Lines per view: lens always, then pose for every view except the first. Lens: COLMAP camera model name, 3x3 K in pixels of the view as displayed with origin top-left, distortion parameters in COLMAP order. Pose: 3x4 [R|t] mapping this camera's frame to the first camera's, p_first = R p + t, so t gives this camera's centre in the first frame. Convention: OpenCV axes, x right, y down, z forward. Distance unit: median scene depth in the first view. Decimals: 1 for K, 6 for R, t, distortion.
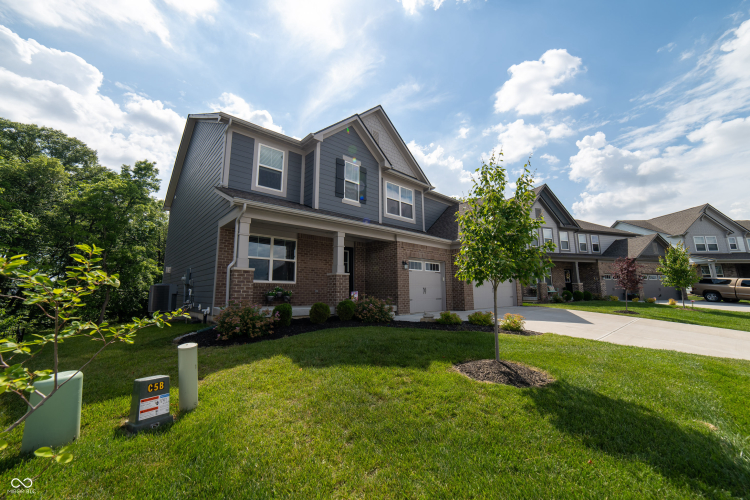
lens RADIAL K [[297.6, 0, 375.0], [0, 297.6, 250.0], [0, 0, 1]] dist [-0.011343, 0.000354]
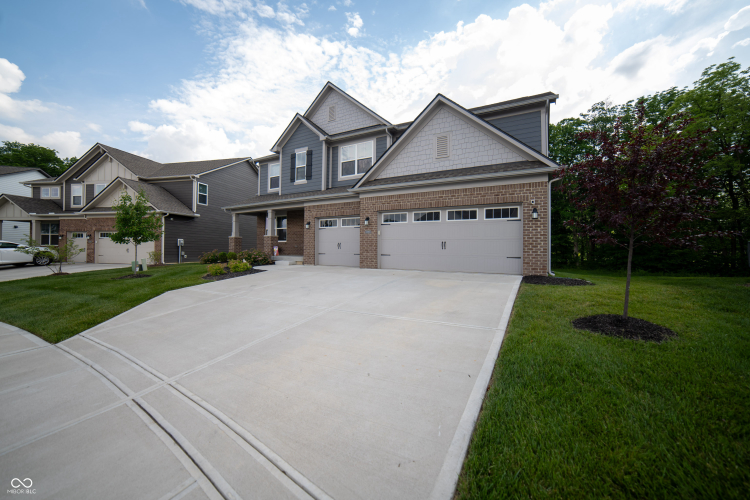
lens RADIAL K [[297.6, 0, 375.0], [0, 297.6, 250.0], [0, 0, 1]] dist [-0.011343, 0.000354]
pose [[0.302285, 0.006989, -0.953192, 1.320077], [0.130638, 0.990234, 0.048690, 0.125998], [0.944223, -0.139241, 0.298420, 0.865020]]
